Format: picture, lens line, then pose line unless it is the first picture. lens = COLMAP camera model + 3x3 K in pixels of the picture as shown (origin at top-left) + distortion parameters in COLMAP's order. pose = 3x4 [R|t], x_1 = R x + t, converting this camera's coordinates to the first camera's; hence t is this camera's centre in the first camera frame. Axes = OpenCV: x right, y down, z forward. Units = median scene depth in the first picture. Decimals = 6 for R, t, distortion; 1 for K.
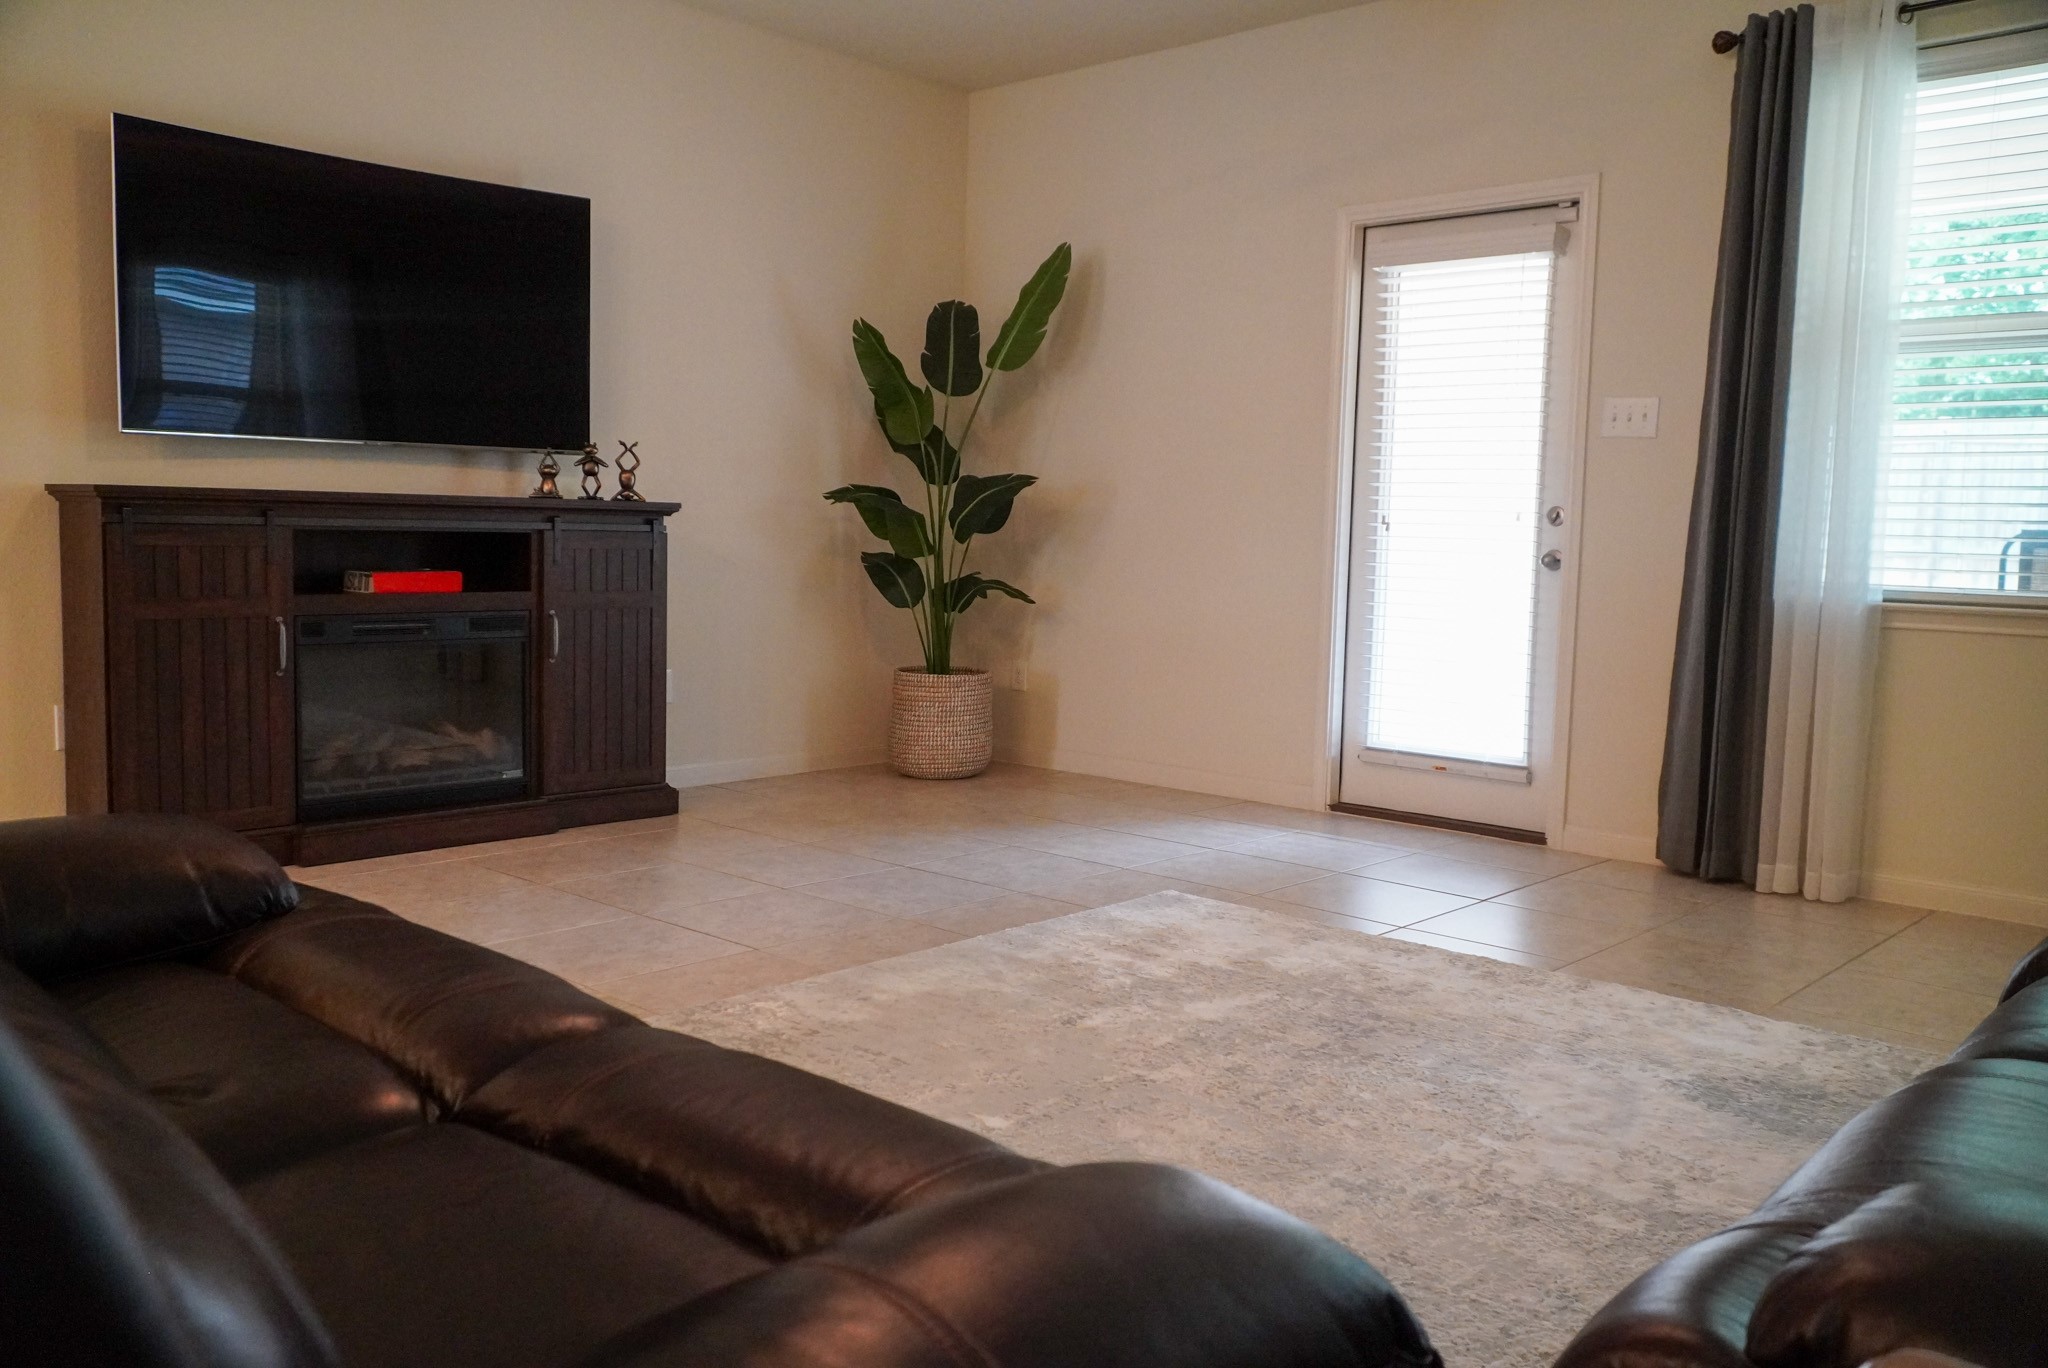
lens RADIAL K [[1626.5, 0, 1015.0], [0, 1626.5, 681.5], [0, 0, 1]] dist [0.003795, 0.005070]
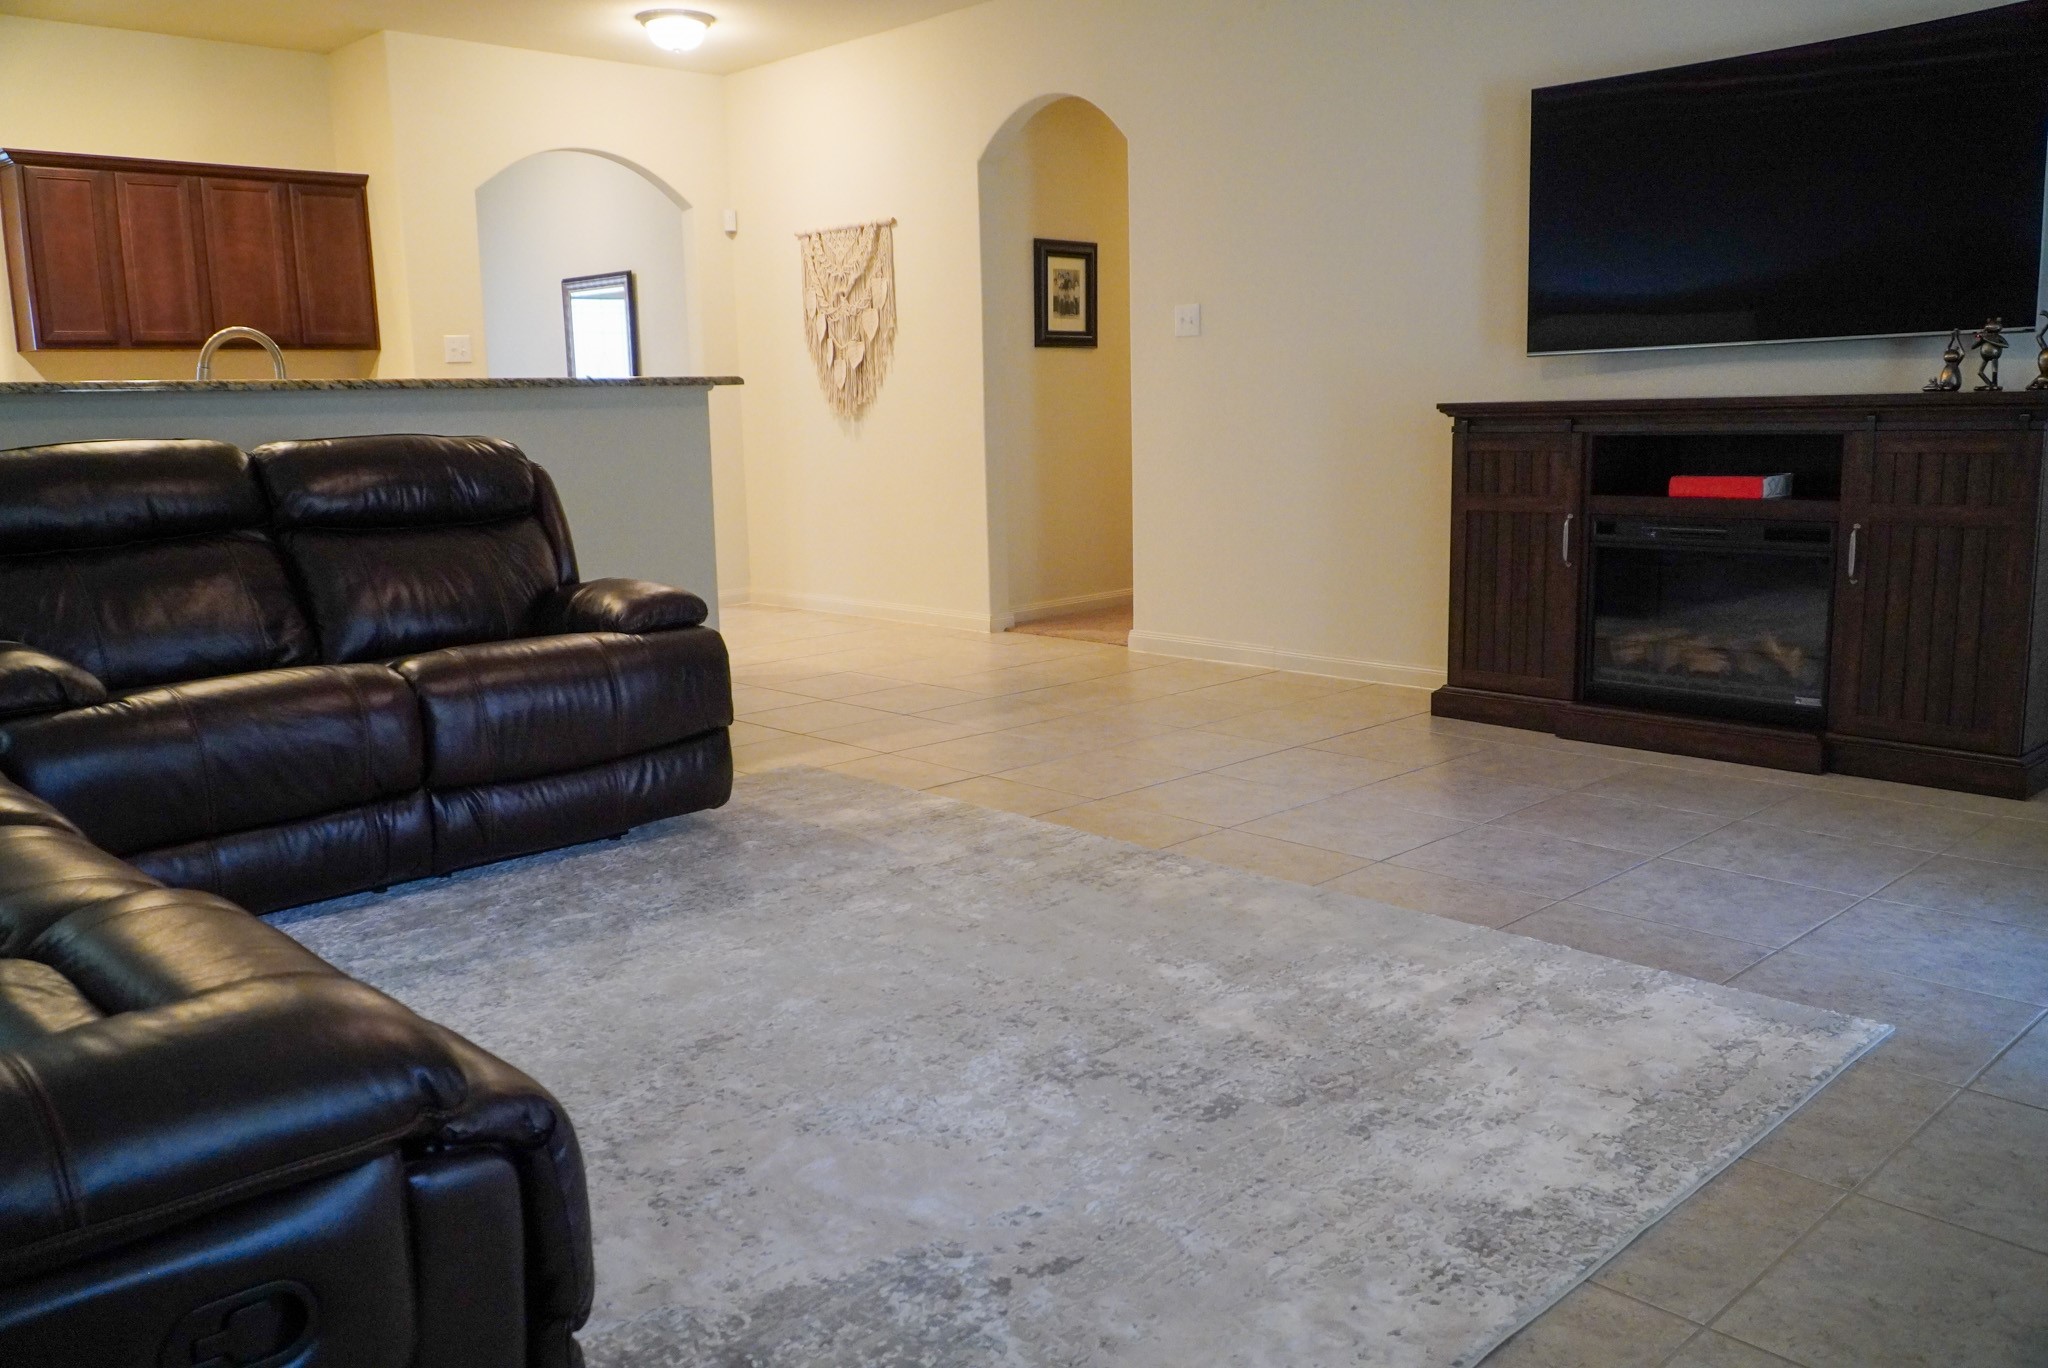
lens RADIAL K [[1626.5, 0, 1015.0], [0, 1626.5, 681.5], [0, 0, 1]] dist [0.003795, 0.005070]
pose [[-0.069950, 0.146739, -0.986699, 0.640518], [-0.071509, 0.985839, 0.151681, -0.062844], [0.994984, 0.081168, -0.058466, 0.631939]]
